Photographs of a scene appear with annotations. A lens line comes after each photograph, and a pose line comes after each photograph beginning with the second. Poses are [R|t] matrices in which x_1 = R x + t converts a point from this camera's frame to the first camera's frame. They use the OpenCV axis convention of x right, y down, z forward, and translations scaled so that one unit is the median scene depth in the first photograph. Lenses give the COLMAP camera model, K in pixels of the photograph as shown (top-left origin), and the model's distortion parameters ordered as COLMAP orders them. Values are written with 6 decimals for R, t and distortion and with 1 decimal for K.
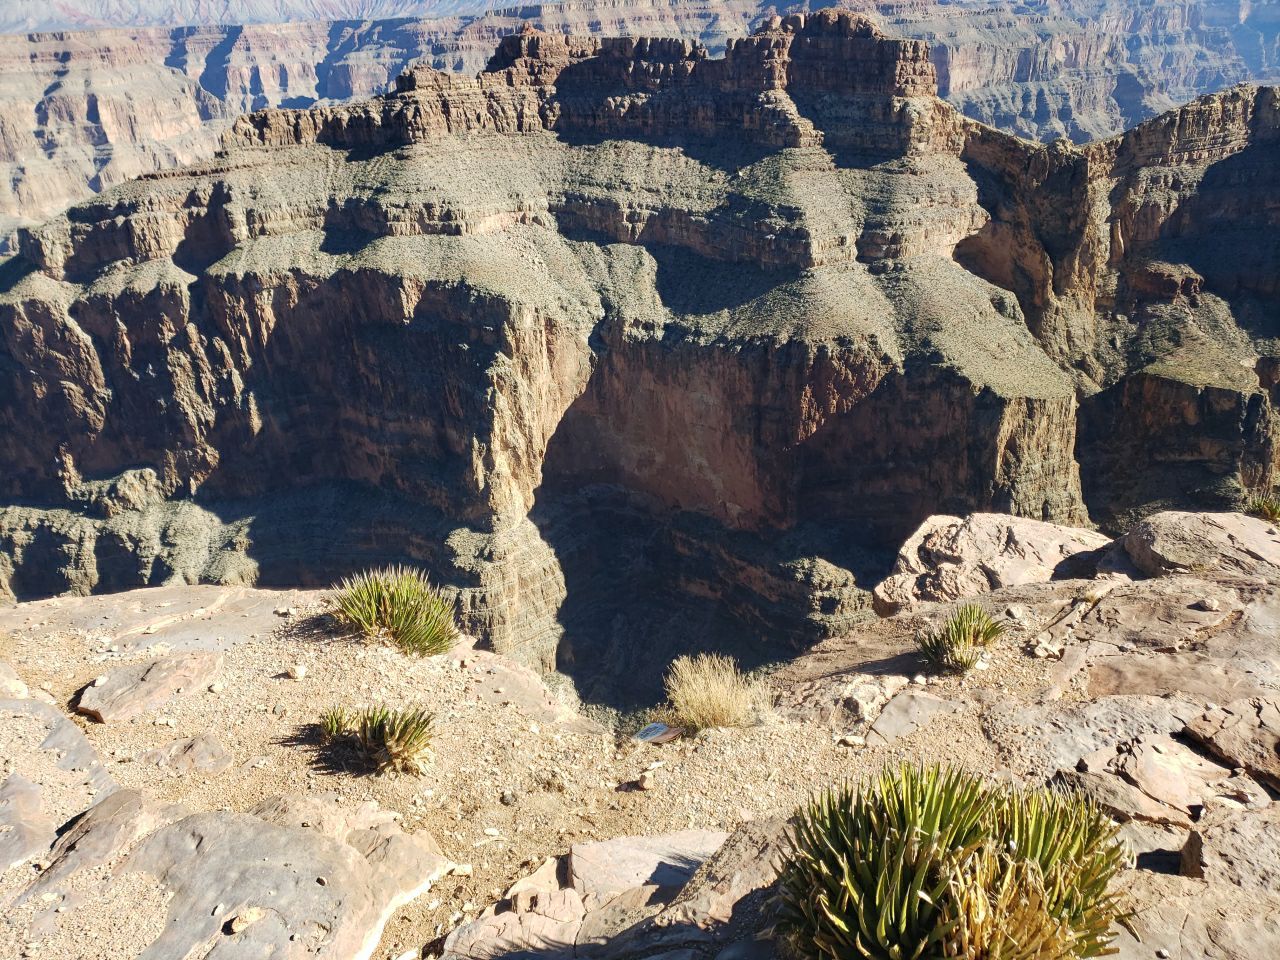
lens RADIAL K [[992.9, 0, 649.5], [0, 992.9, 478.9], [0, 0, 1]] dist [0.058962, -0.060258]
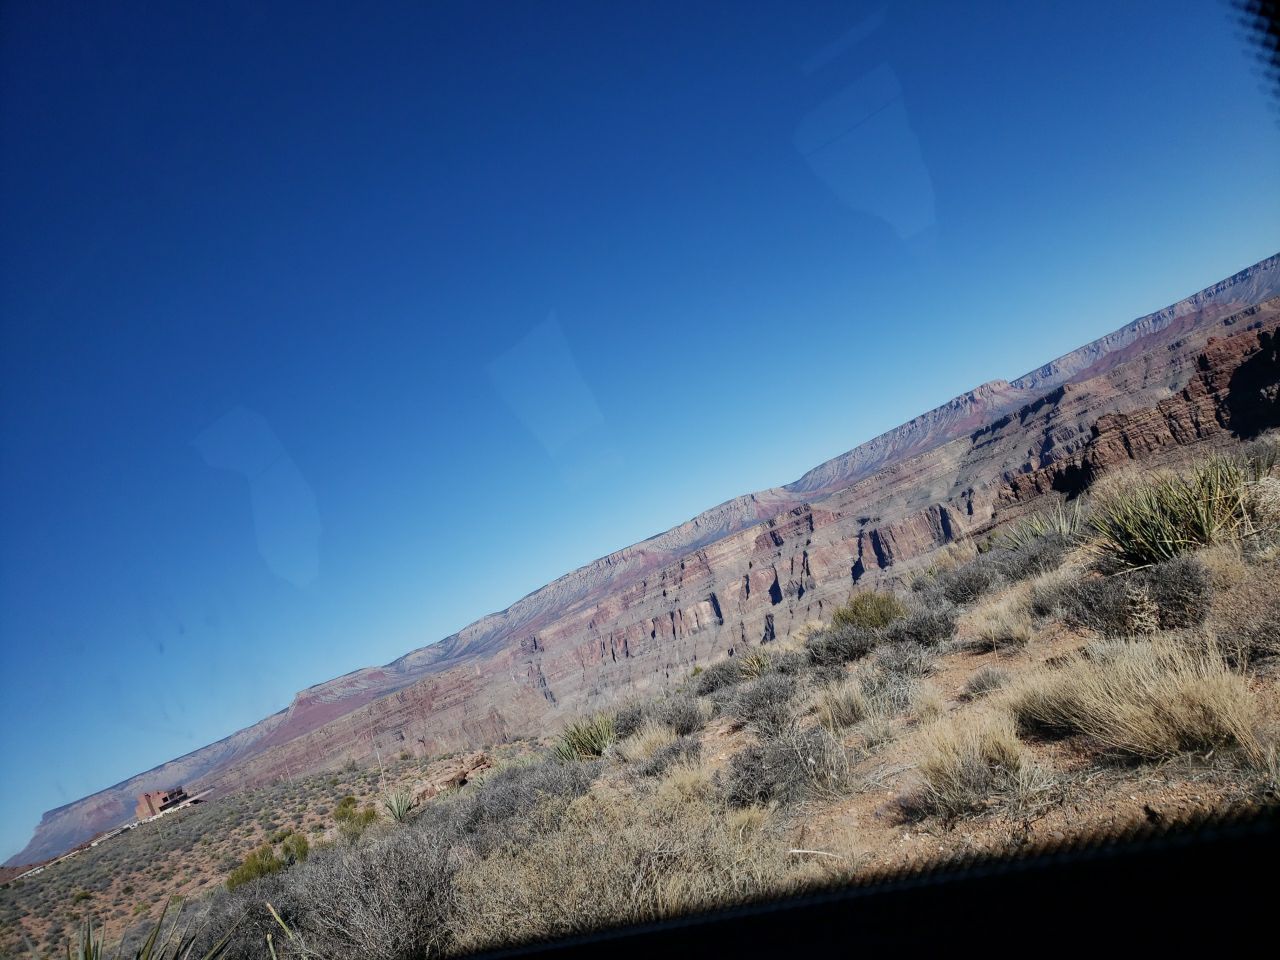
lens RADIAL K [[992.4, 0, 656.0], [0, 992.4, 478.7], [0, 0, 1]] dist [0.073067, -0.059823]
pose [[0.360980, -0.209932, -0.908637, 0.669367], [0.004191, 0.974689, -0.223528, -0.052881], [0.932564, 0.076881, 0.352723, 0.036698]]
